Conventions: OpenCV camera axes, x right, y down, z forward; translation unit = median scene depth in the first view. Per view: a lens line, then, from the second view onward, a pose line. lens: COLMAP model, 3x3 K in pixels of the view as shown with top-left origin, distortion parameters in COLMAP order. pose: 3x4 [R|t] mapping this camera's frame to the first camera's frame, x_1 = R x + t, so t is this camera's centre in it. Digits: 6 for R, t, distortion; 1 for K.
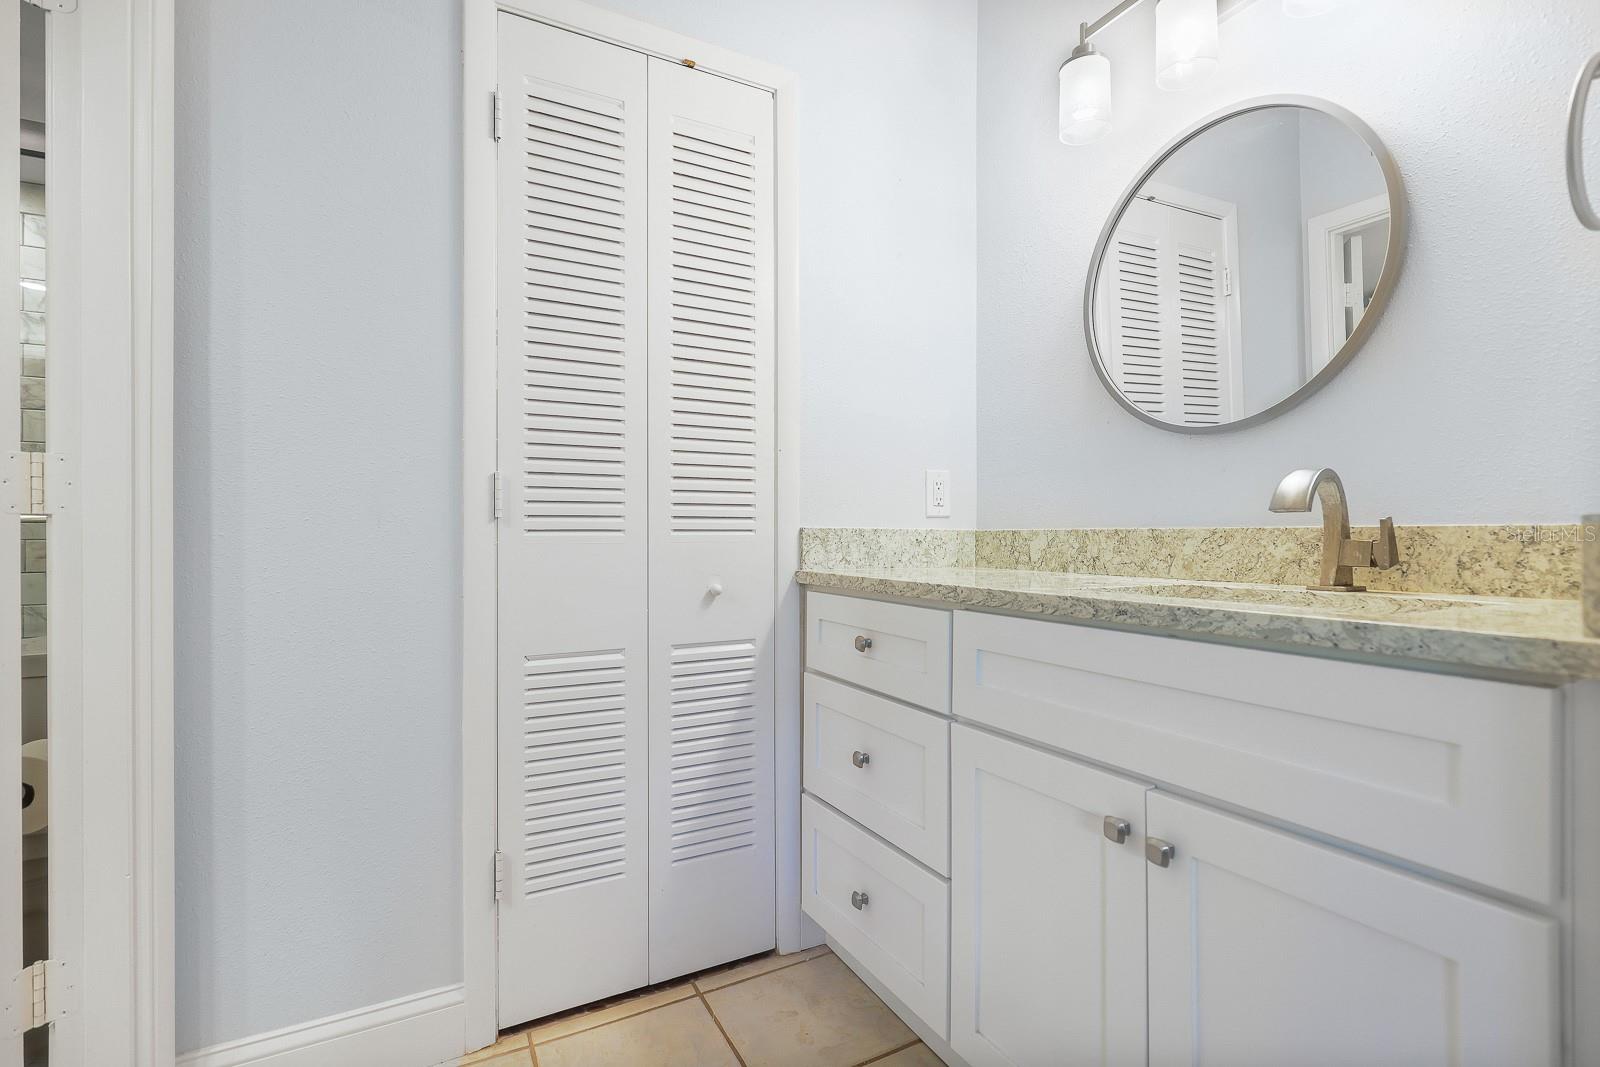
lens RADIAL K [[753.6, 0, 800.0], [0, 753.6, 533.5], [0, 0, 1]] dist [0.001336, 0.000151]
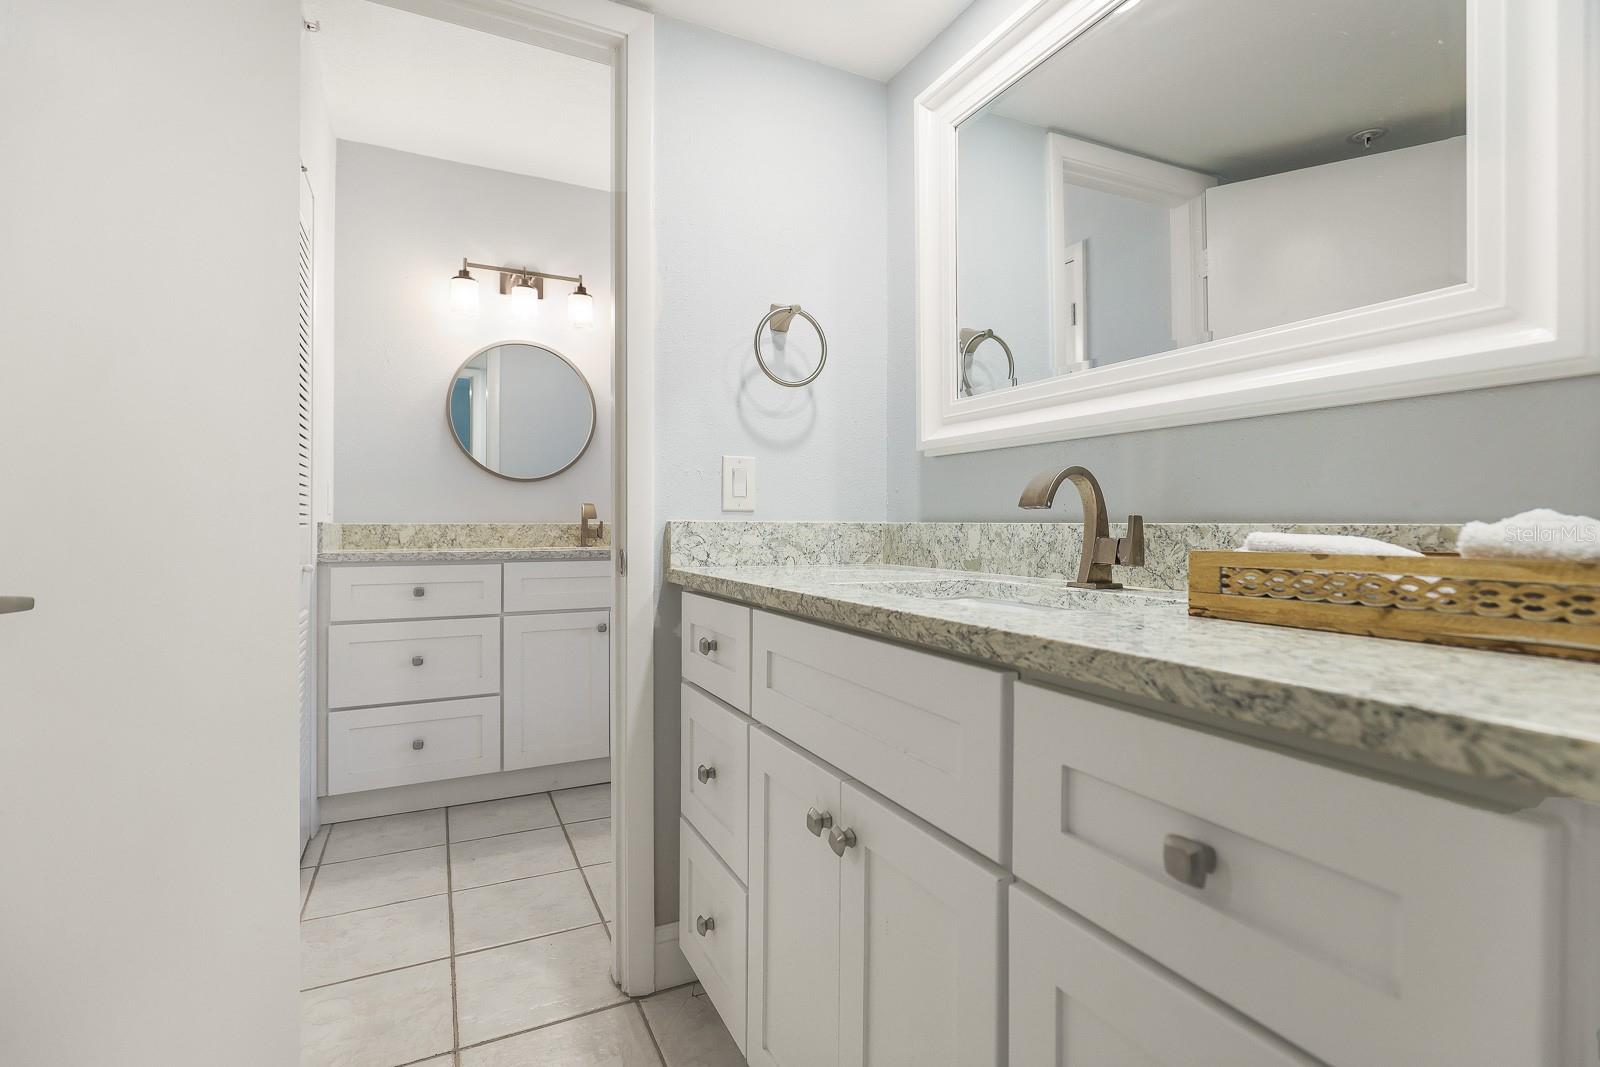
lens RADIAL K [[753.6, 0, 800.0], [0, 753.6, 533.5], [0, 0, 1]] dist [0.001336, 0.000151]
pose [[0.020473, -0.010677, 0.999733, -1.500381], [-0.000887, 0.999942, 0.010697, -0.003138], [-0.999790, -0.001106, 0.020463, 0.108646]]
